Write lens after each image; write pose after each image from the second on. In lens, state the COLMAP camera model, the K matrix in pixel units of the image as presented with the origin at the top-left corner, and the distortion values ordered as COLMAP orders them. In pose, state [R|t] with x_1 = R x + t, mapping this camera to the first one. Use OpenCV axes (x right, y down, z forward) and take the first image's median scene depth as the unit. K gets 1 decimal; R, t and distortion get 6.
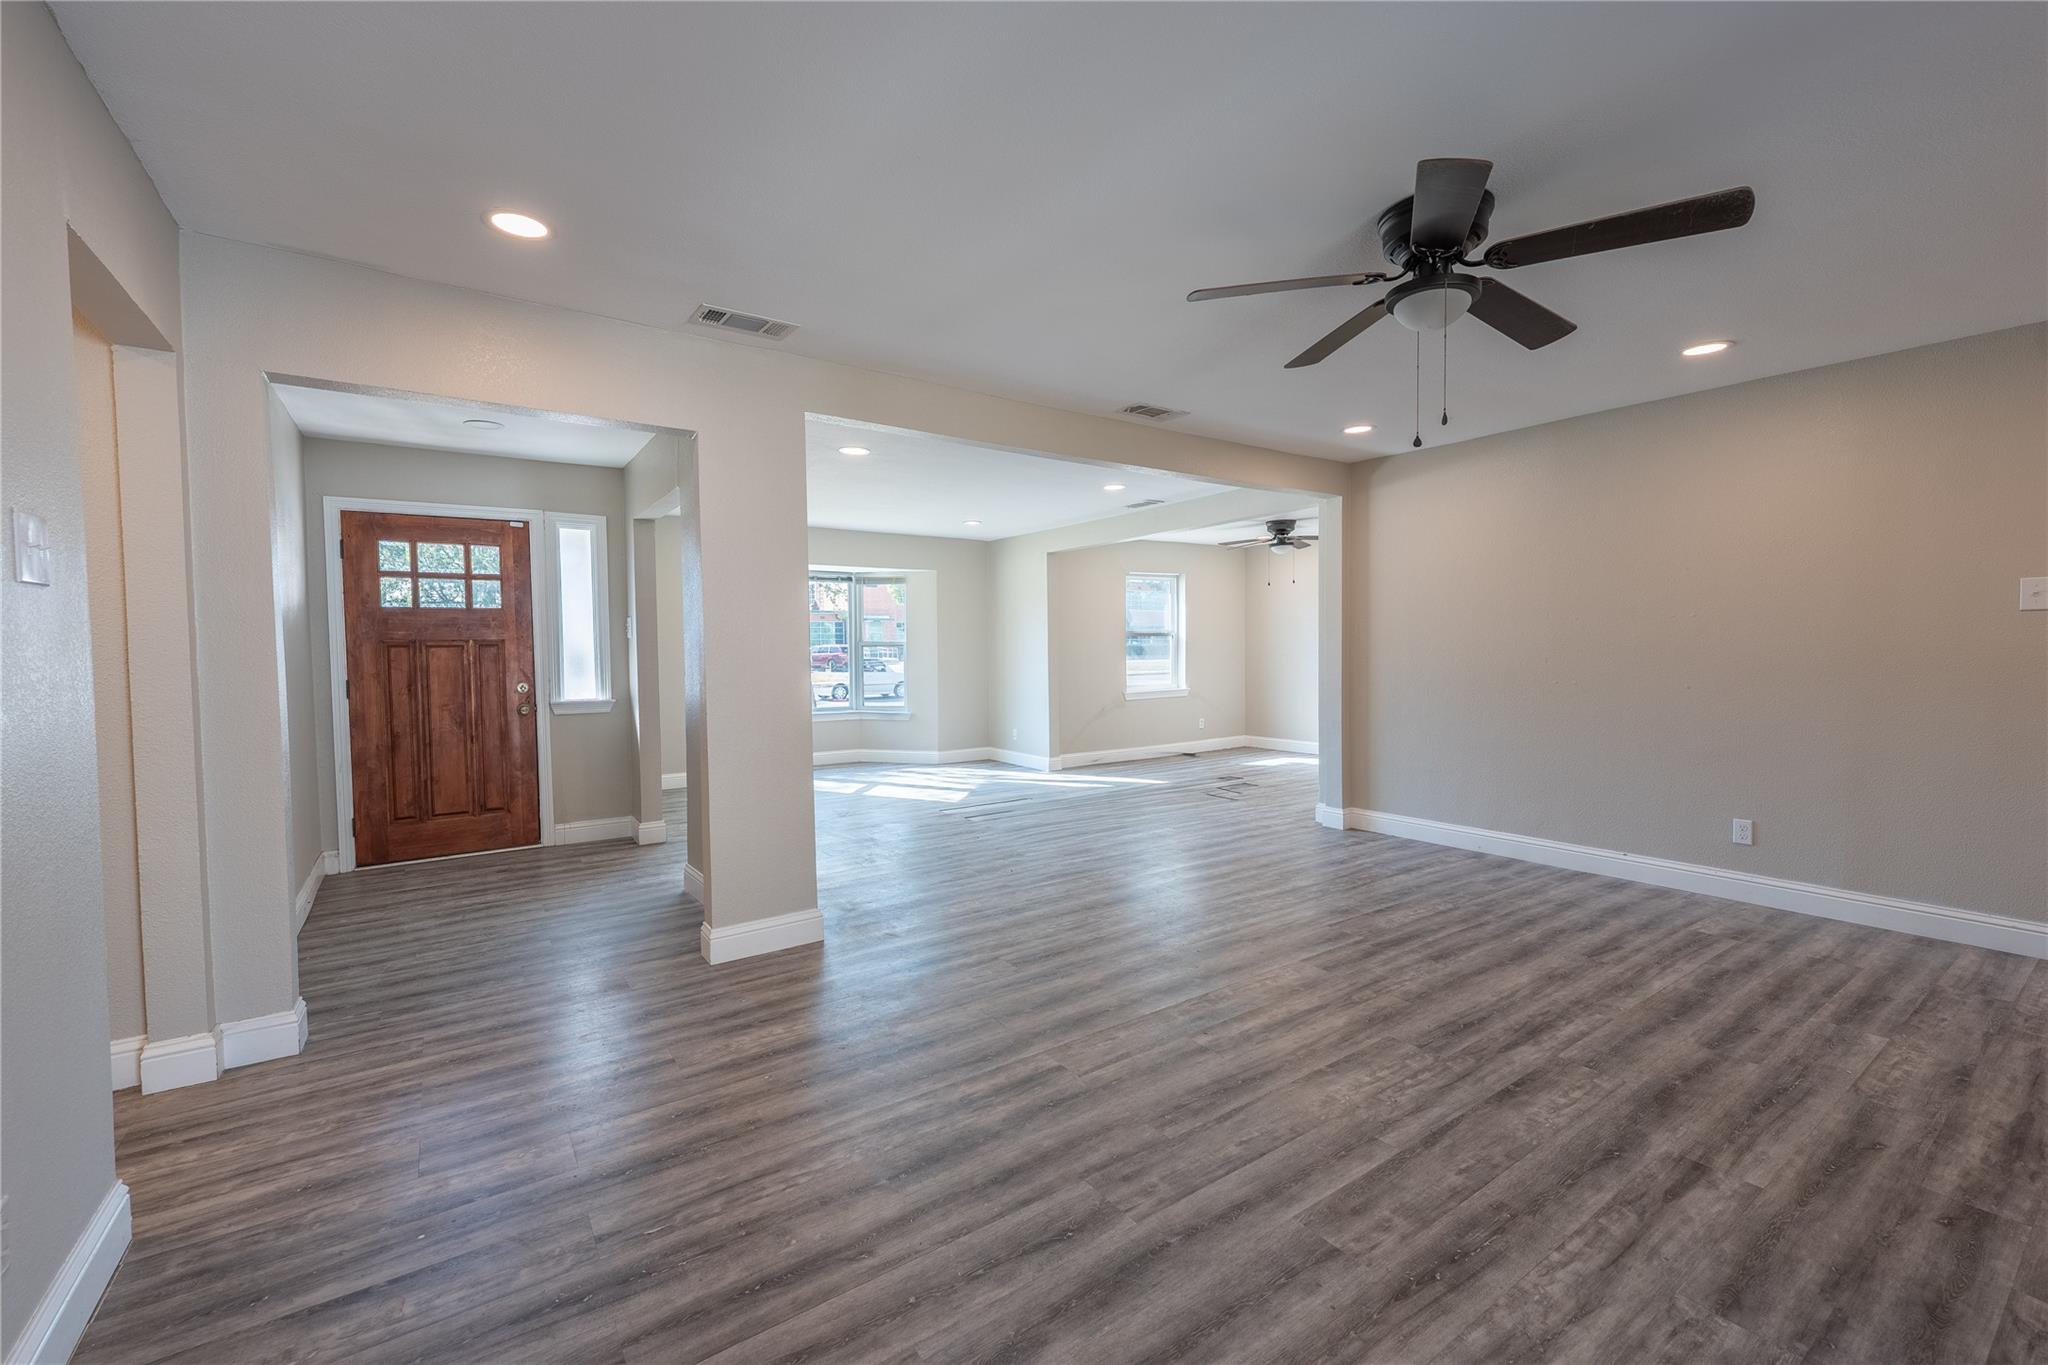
lens RADIAL K [[836.6, 0, 1022.8], [0, 836.6, 680.8], [0, 0, 1]] dist [0.002276, -0.000294]
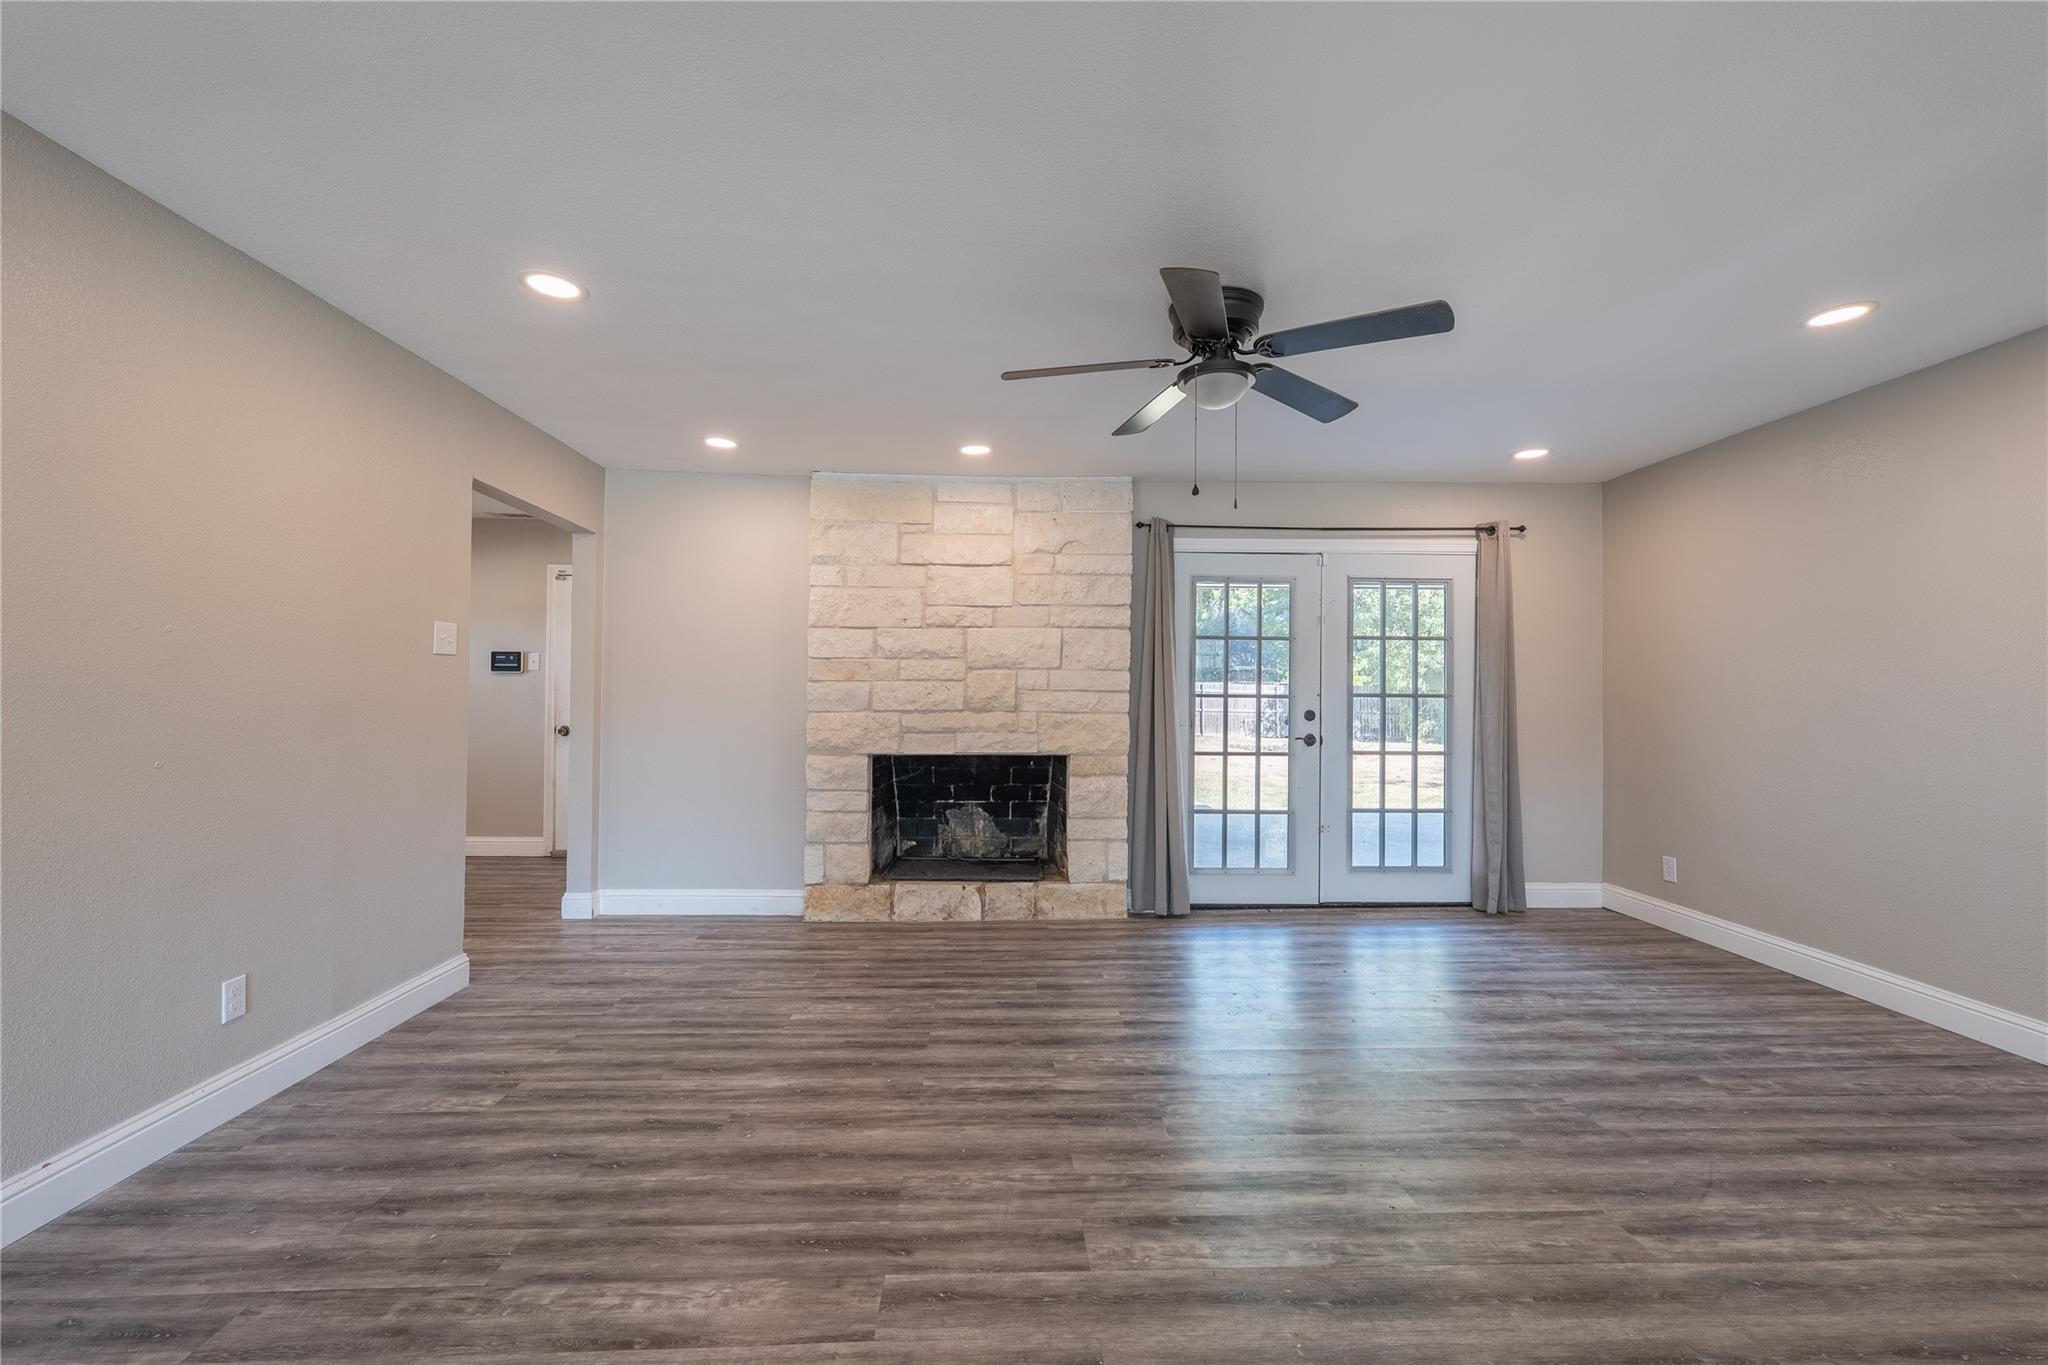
lens RADIAL K [[836.6, 0, 1020.6], [0, 836.6, 685.6], [0, 0, 1]] dist [0.002276, -0.000294]
pose [[-0.839852, 0.006172, 0.542781, 0.081642], [0.020940, 0.999559, 0.021035, -0.063796], [-0.542412, 0.029032, -0.839611, 1.666860]]
